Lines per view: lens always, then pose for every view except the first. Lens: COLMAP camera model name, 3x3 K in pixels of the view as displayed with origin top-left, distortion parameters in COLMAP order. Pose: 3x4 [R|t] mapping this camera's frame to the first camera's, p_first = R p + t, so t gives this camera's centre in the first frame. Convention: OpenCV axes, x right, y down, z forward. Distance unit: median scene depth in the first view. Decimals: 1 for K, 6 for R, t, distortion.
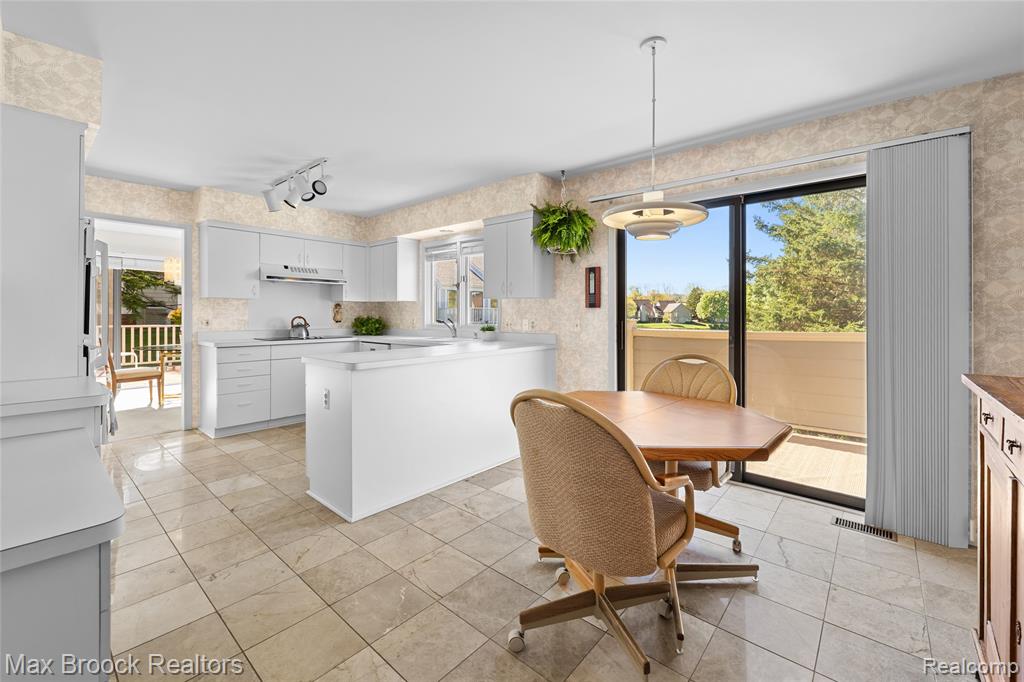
lens RADIAL K [[428.6, 0, 511.1], [0, 428.6, 315.9], [0, 0, 1]] dist [0.000396, 0.000135]
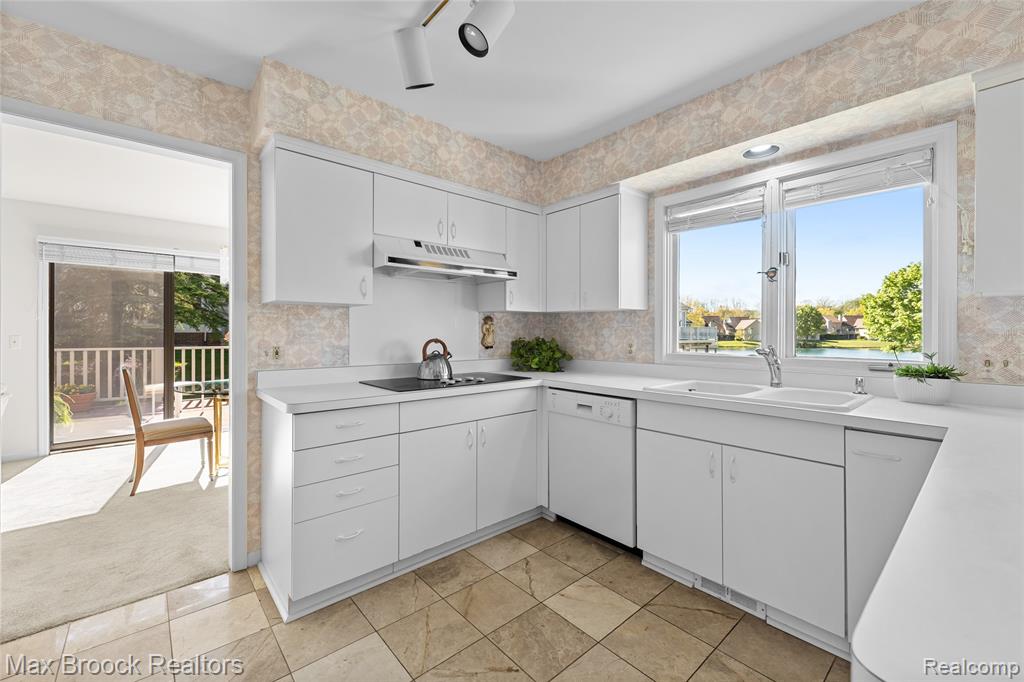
lens RADIAL K [[417.0, 0, 506.3], [0, 417.0, 332.5], [0, 0, 1]] dist [-0.000397, -0.000237]
pose [[0.990503, -0.001653, -0.137483, -0.336178], [0.001367, 0.999997, -0.002178, -0.005658], [0.137486, 0.001969, 0.990502, 0.496613]]
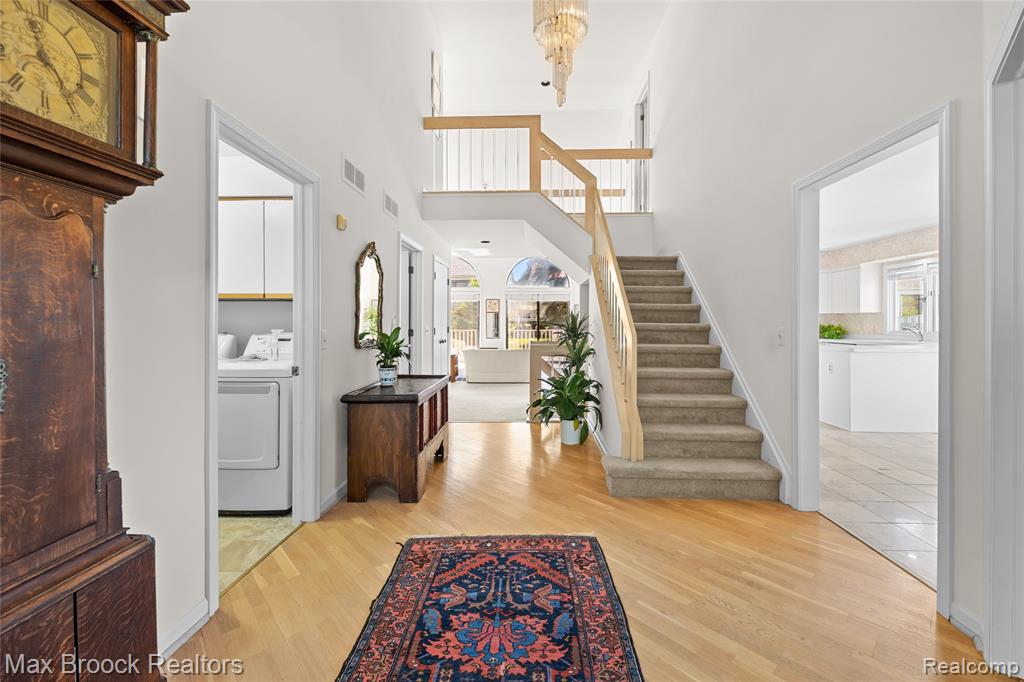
lens RADIAL K [[425.3, 0, 513.0], [0, 425.3, 323.3], [0, 0, 1]] dist [-0.000149, -0.000011]
pose [[0.640382, -0.002543, -0.768052, 0.054864], [-0.000907, 0.999991, -0.004067, 0.003880], [0.768056, 0.003301, 0.640375, -0.662930]]
